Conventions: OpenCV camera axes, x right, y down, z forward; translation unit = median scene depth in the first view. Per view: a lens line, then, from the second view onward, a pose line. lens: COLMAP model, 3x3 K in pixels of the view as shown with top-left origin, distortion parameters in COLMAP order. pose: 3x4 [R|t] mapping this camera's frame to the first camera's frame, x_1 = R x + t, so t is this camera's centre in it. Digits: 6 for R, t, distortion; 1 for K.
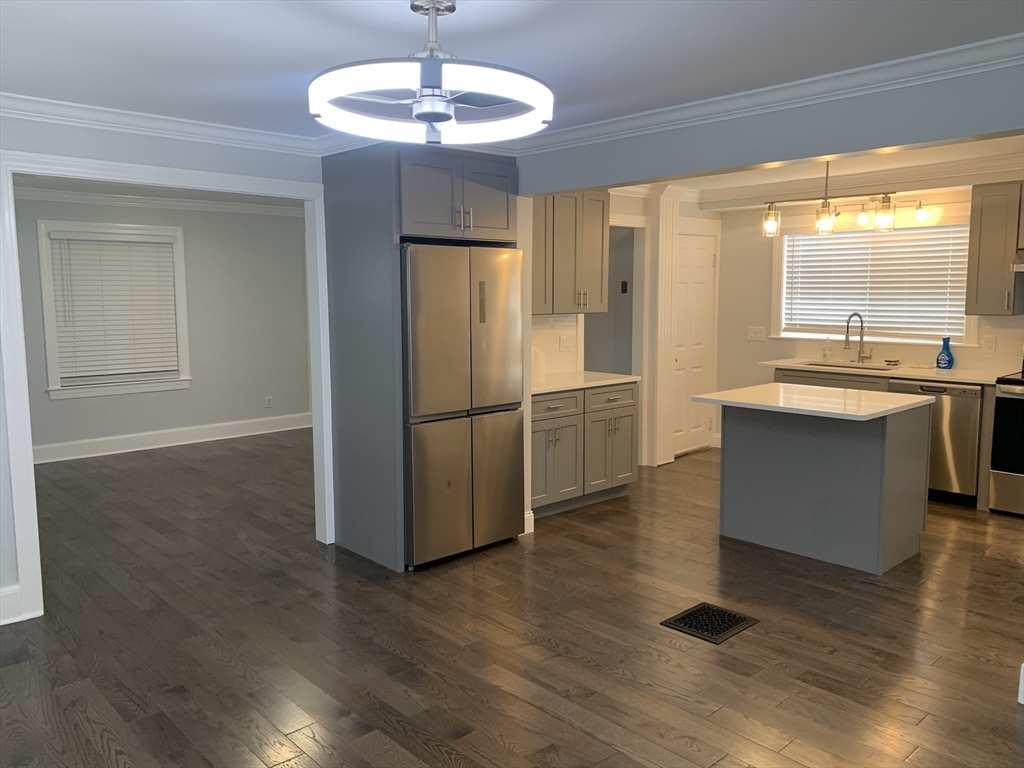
lens RADIAL K [[791.3, 0, 507.9], [0, 791.3, 366.6], [0, 0, 1]] dist [0.110095, -0.150971]
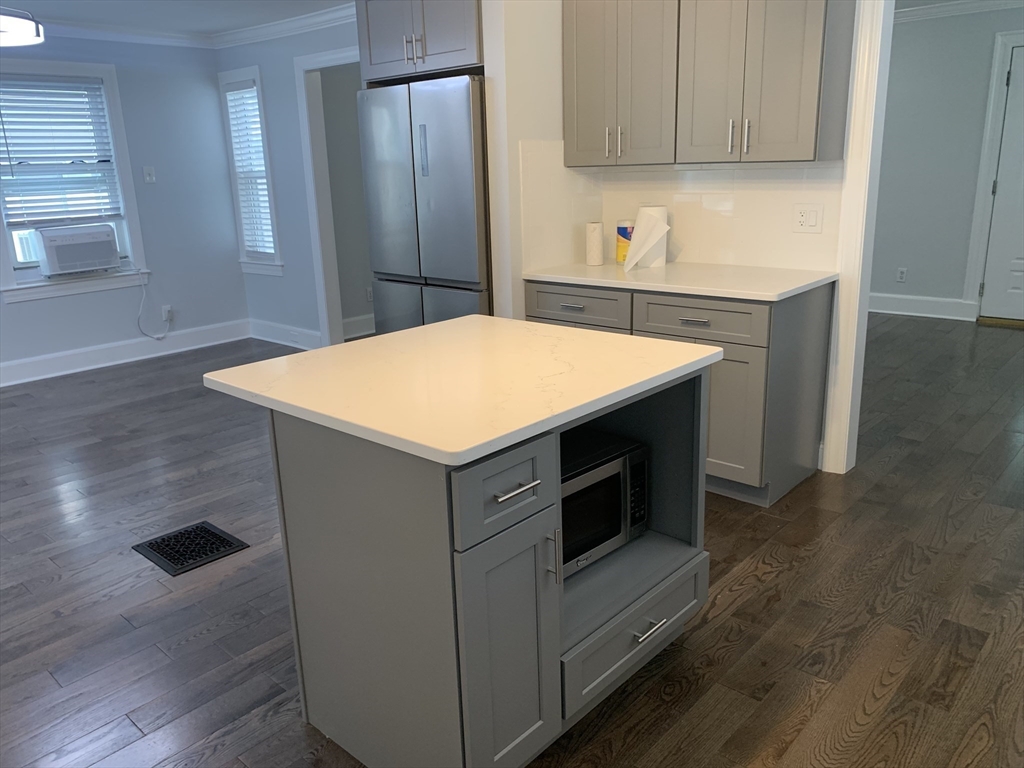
lens RADIAL K [[791.3, 0, 507.9], [0, 791.3, 366.6], [0, 0, 1]] dist [0.110095, -0.150971]
pose [[0.077307, 0.258197, -0.962994, 0.626197], [-0.066730, 0.965059, 0.253394, -0.059755], [0.994772, 0.044672, 0.091835, 0.749362]]
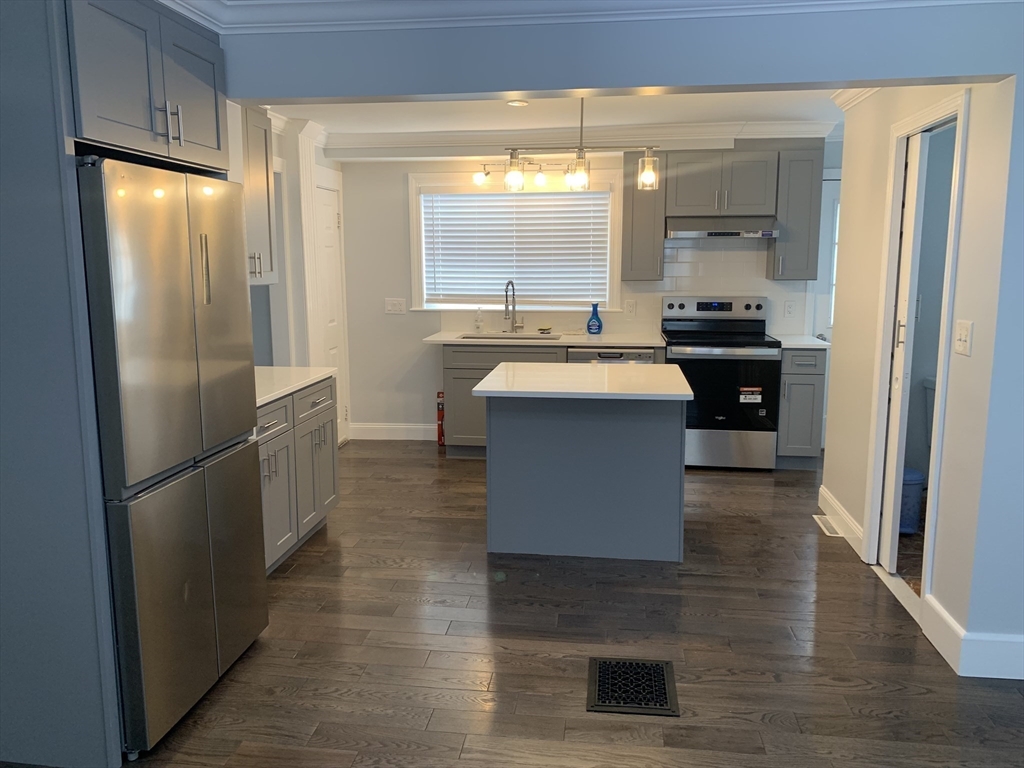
lens RADIAL K [[791.3, 0, 507.9], [0, 791.3, 366.6], [0, 0, 1]] dist [0.110095, -0.150971]
pose [[0.772420, -0.086424, 0.629204, -0.178680], [0.062853, 0.996237, 0.059678, -0.023151], [-0.631994, -0.006550, 0.774945, 0.289919]]
